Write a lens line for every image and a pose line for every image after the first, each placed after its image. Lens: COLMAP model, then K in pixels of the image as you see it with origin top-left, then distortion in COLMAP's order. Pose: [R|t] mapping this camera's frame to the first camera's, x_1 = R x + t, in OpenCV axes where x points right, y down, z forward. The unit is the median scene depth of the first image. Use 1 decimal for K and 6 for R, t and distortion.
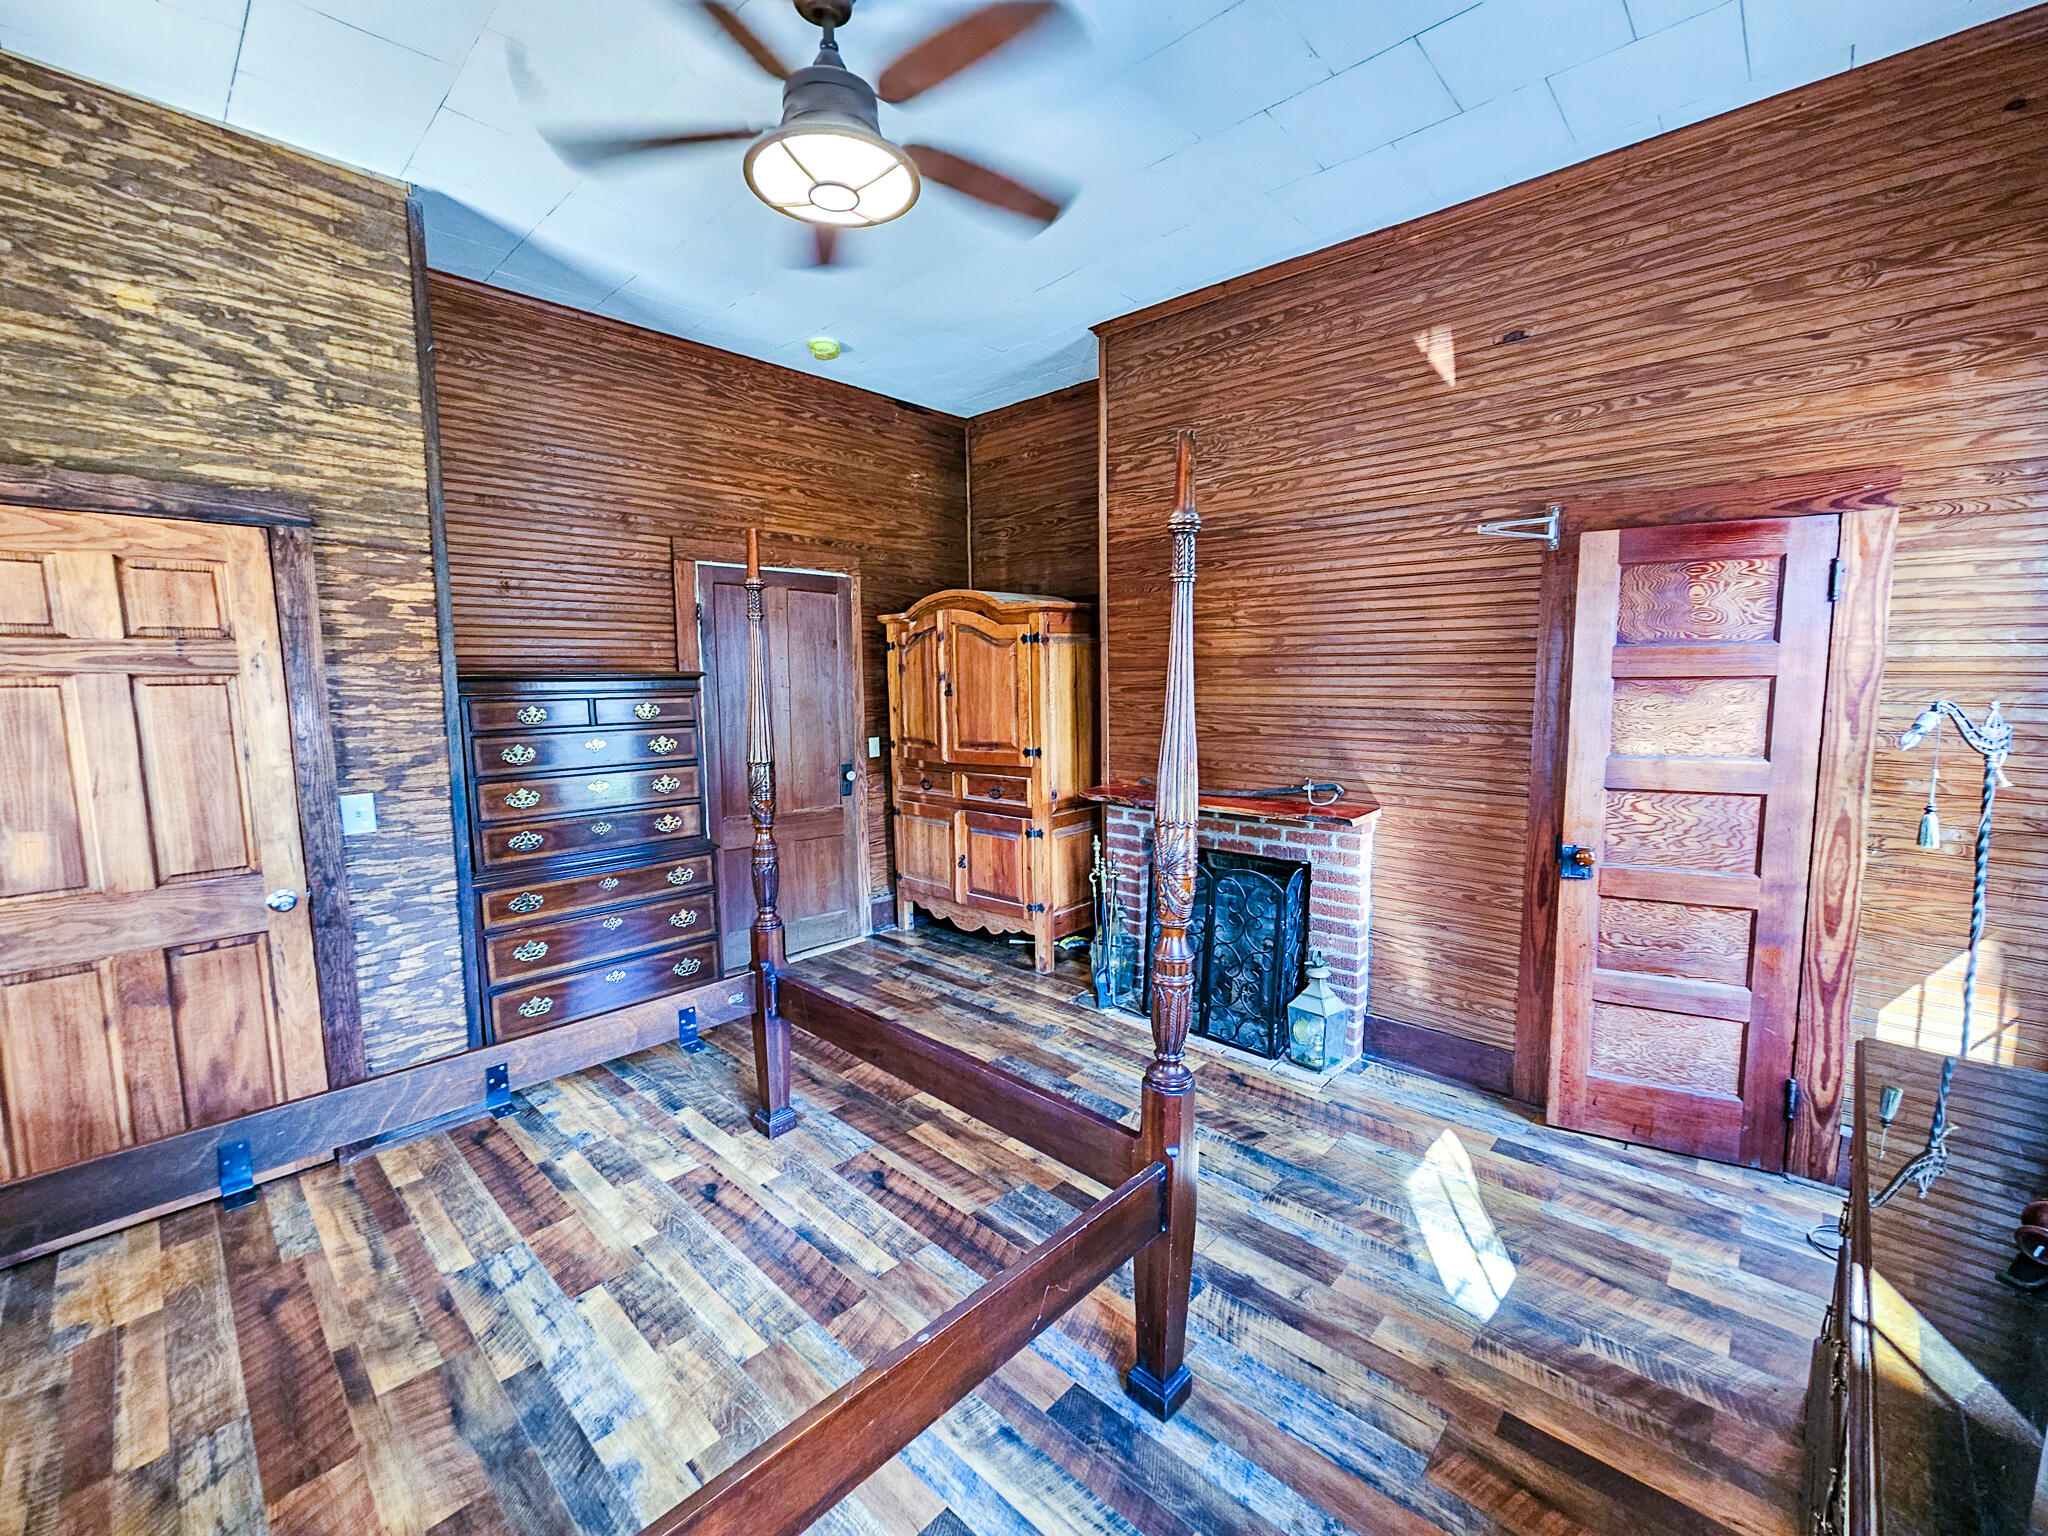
lens RADIAL K [[840.3, 0, 1018.0], [0, 840.3, 770.1], [0, 0, 1]] dist [-0.000320, 0.000679]
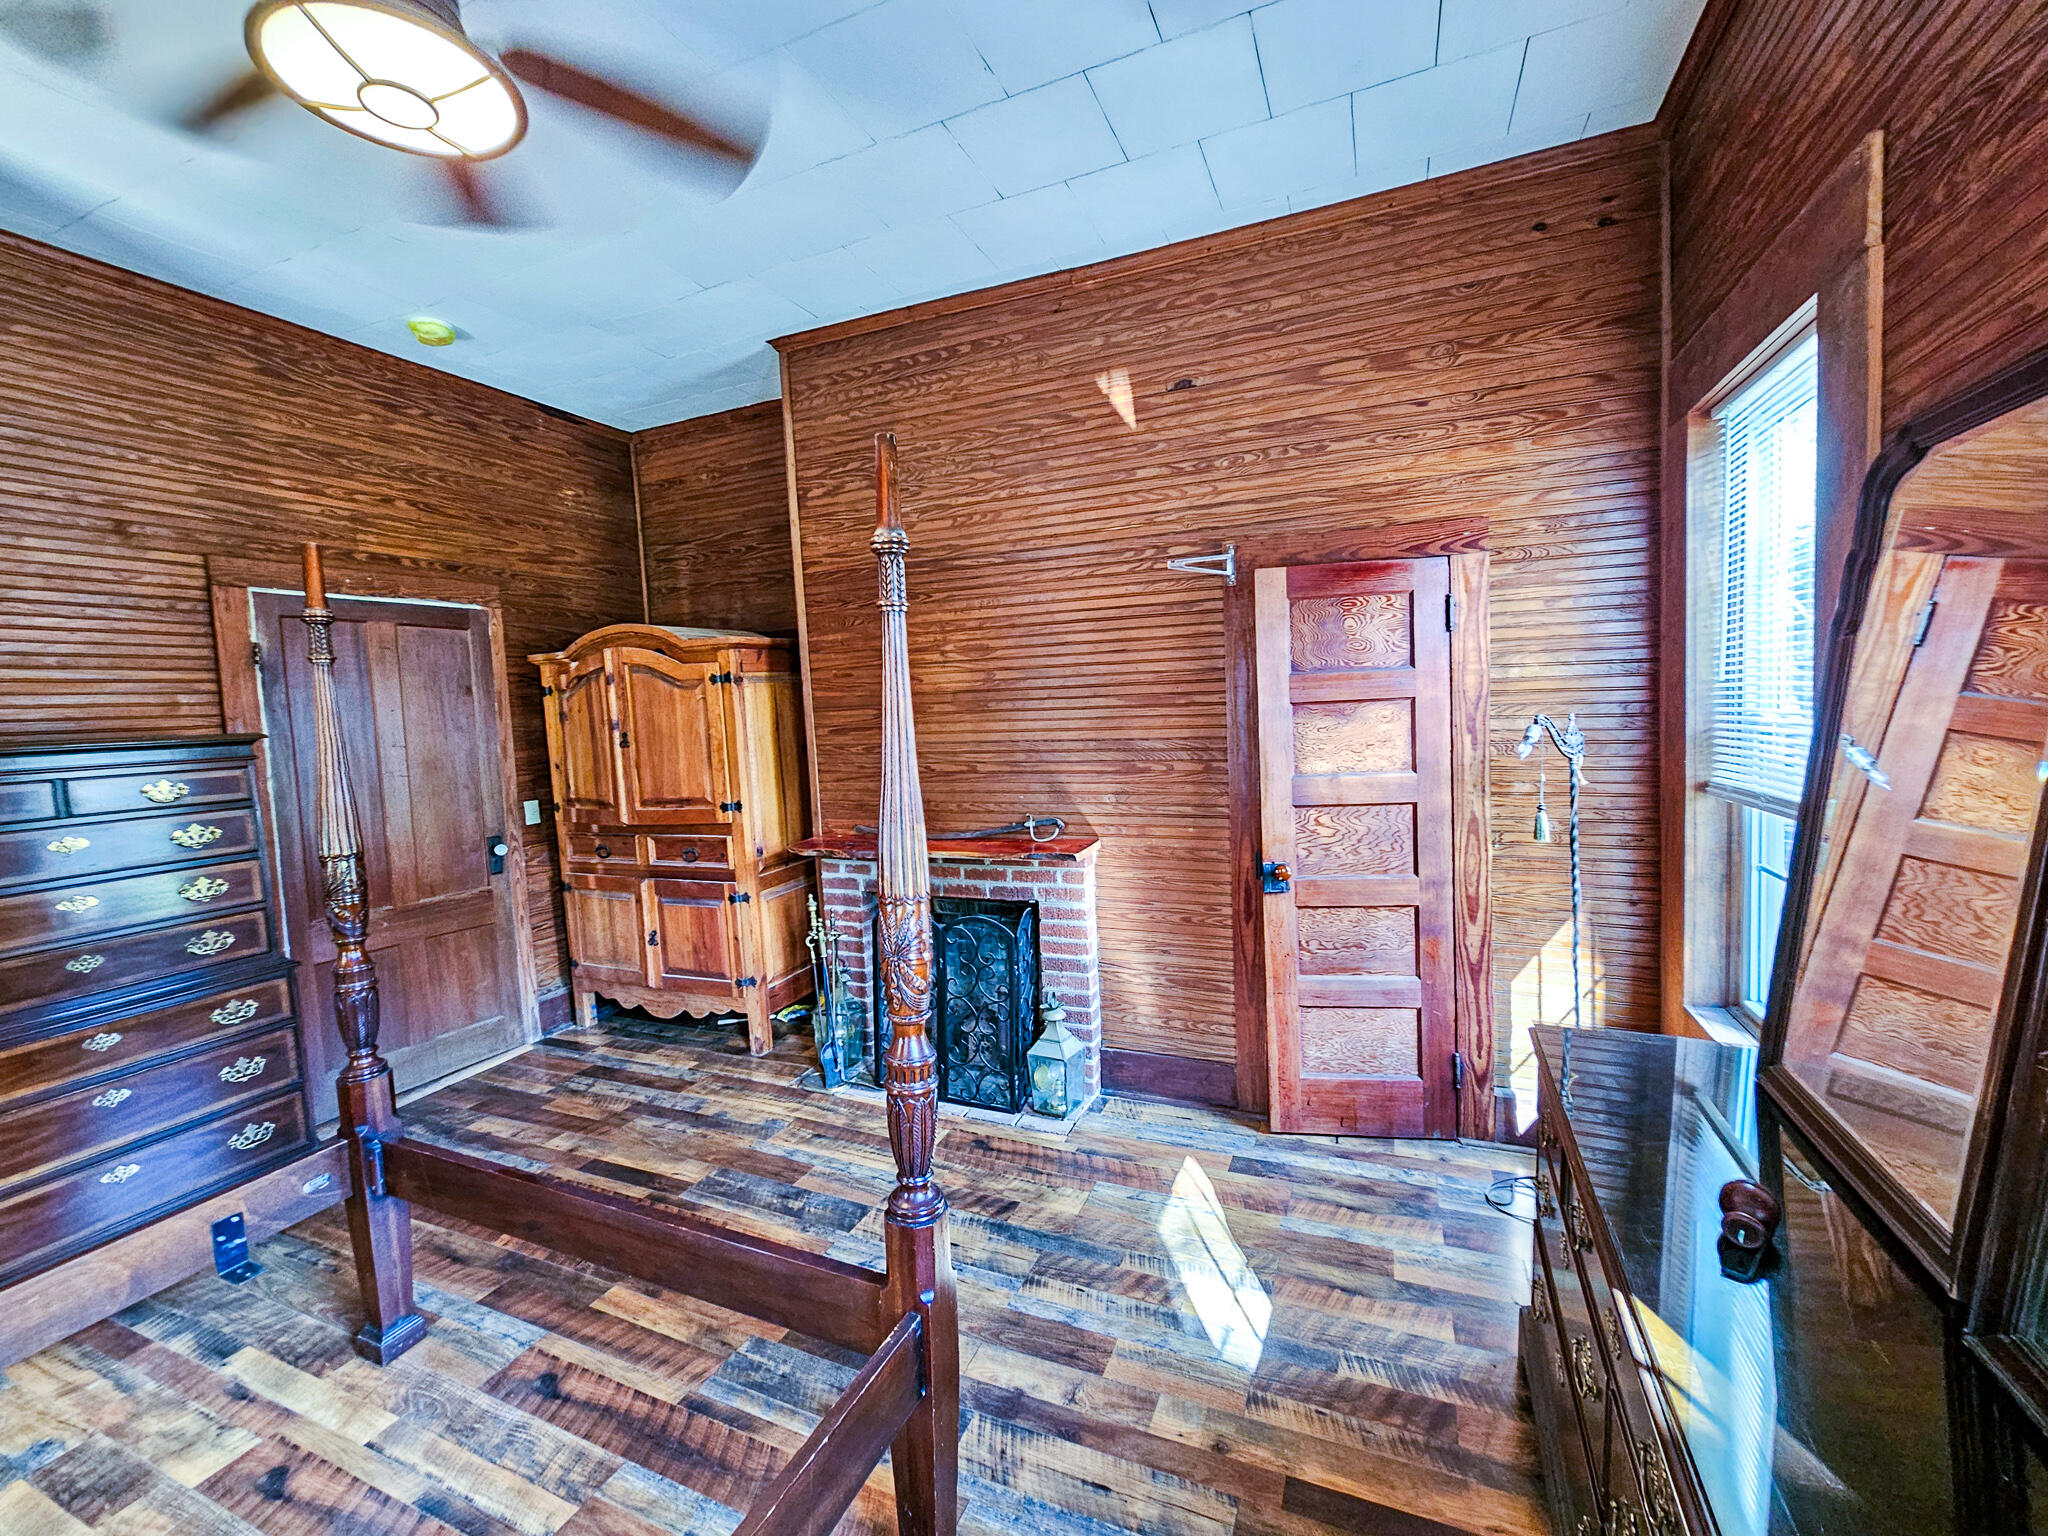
lens RADIAL K [[840.3, 0, 1013.3], [0, 840.3, 767.9], [0, 0, 1]] dist [-0.000320, 0.000679]
pose [[0.942785, -0.058553, 0.328220, 0.013852], [0.072779, 0.996860, -0.031214, -0.018972], [-0.325362, 0.053315, 0.944085, 0.102117]]
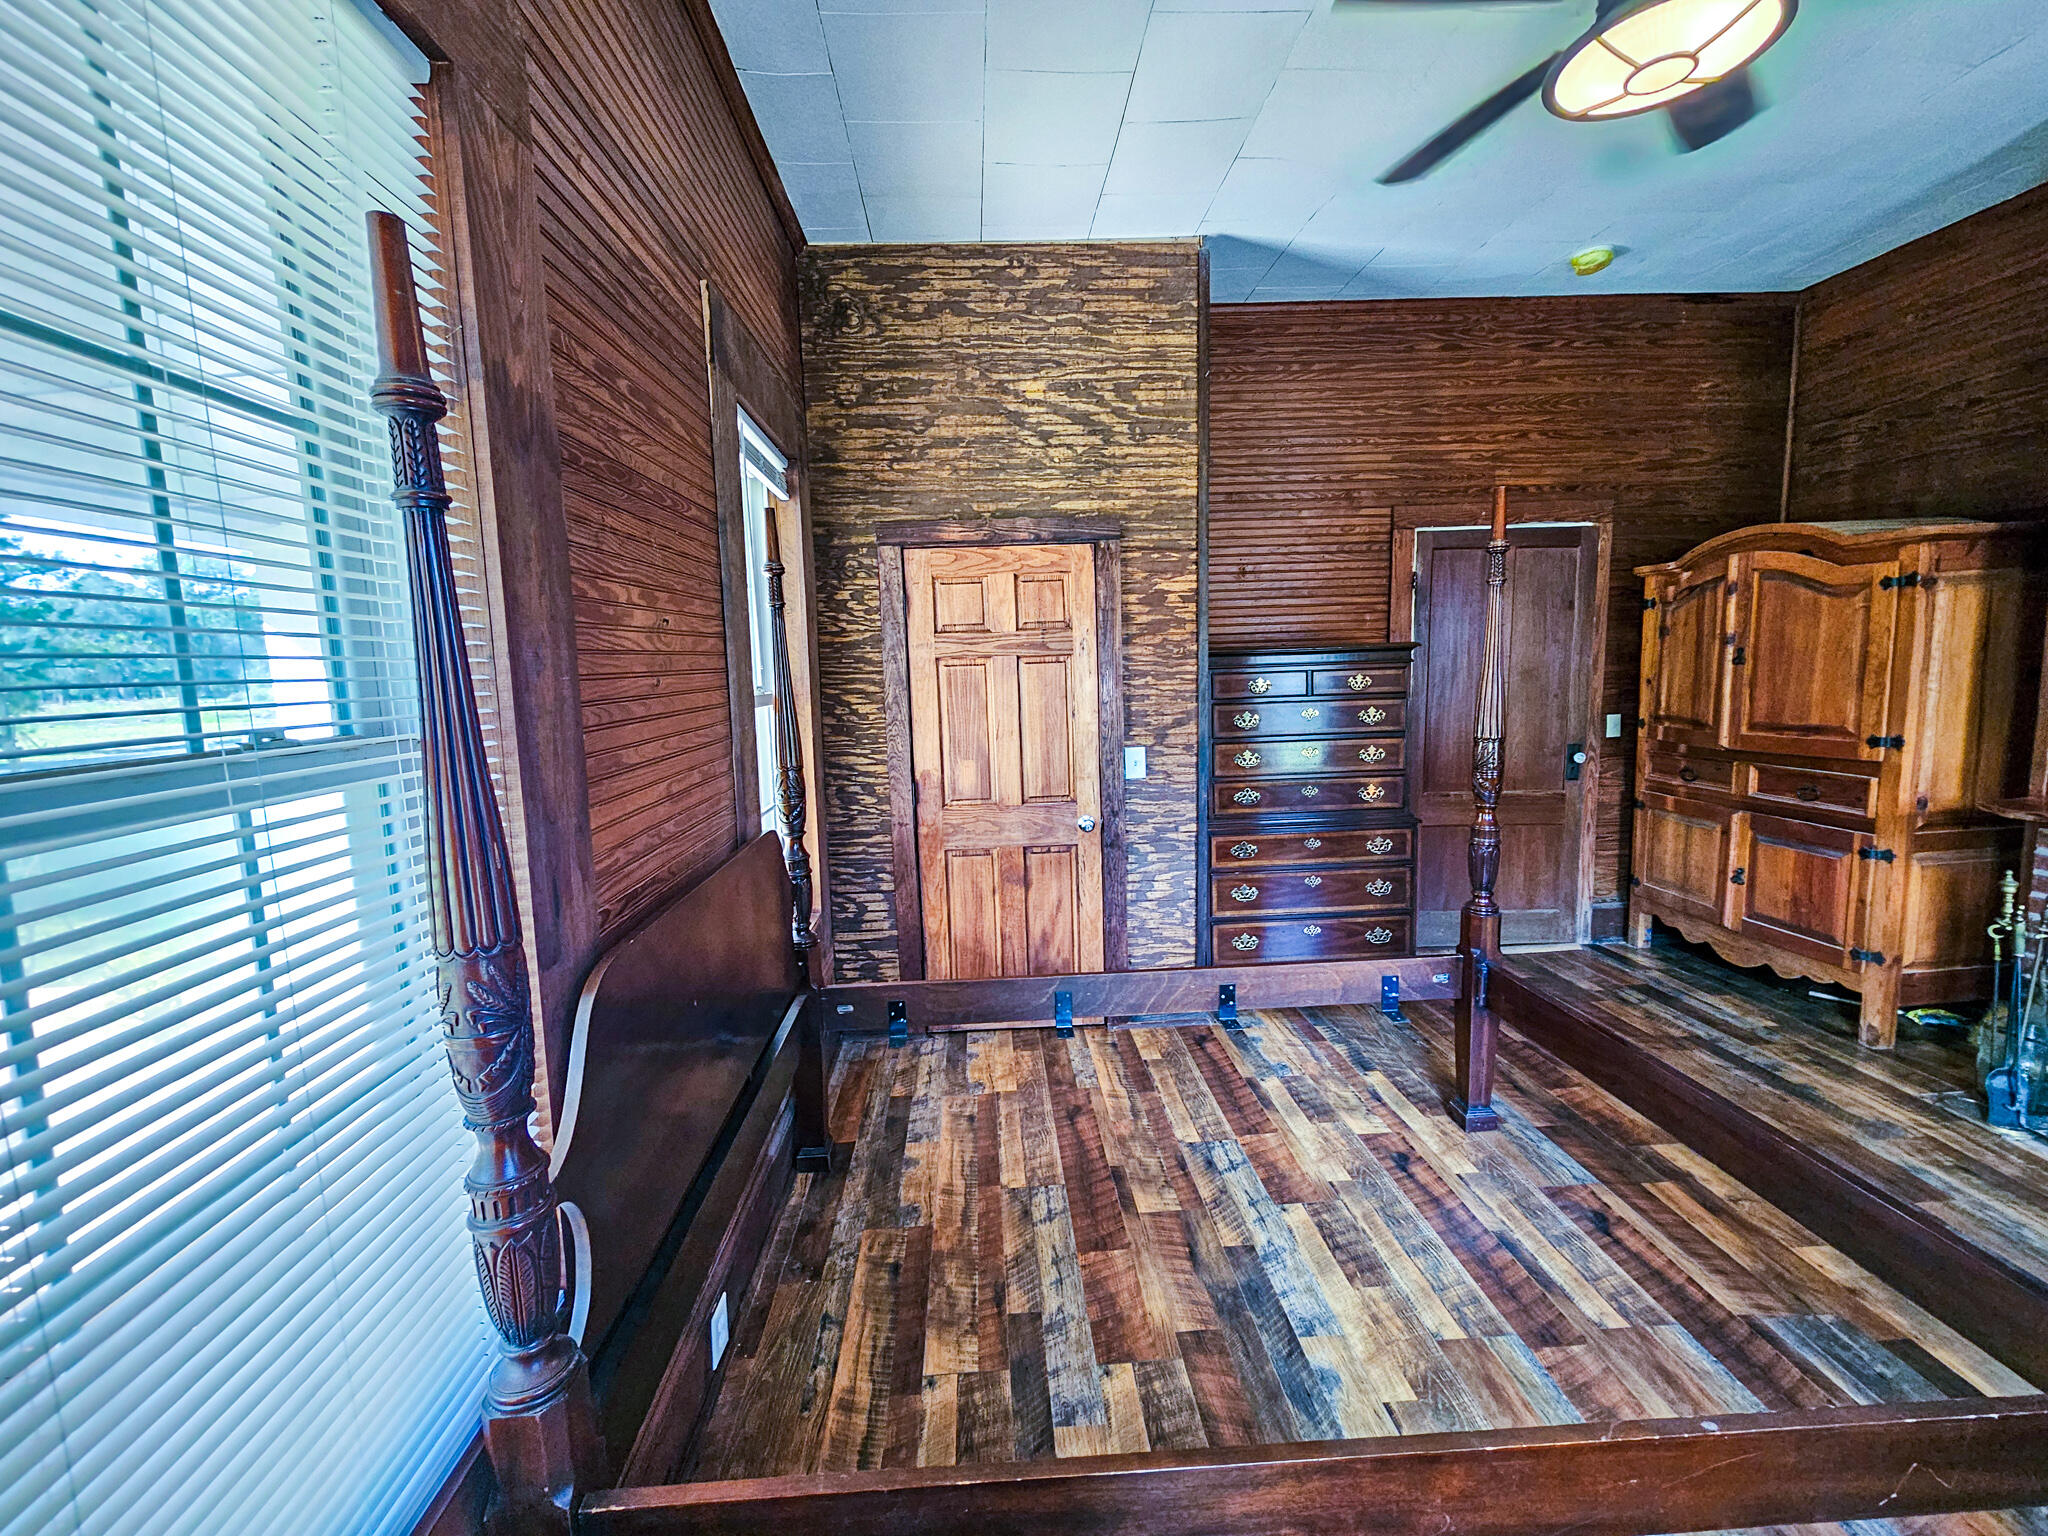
lens RADIAL K [[840.3, 0, 1023.1], [0, 840.3, 769.5], [0, 0, 1]] dist [-0.000320, 0.000679]
pose [[0.726473, 0.075378, -0.683048, -0.039070], [-0.051299, 0.997141, 0.055478, 0.000498], [0.685277, -0.005264, 0.728263, -0.041600]]
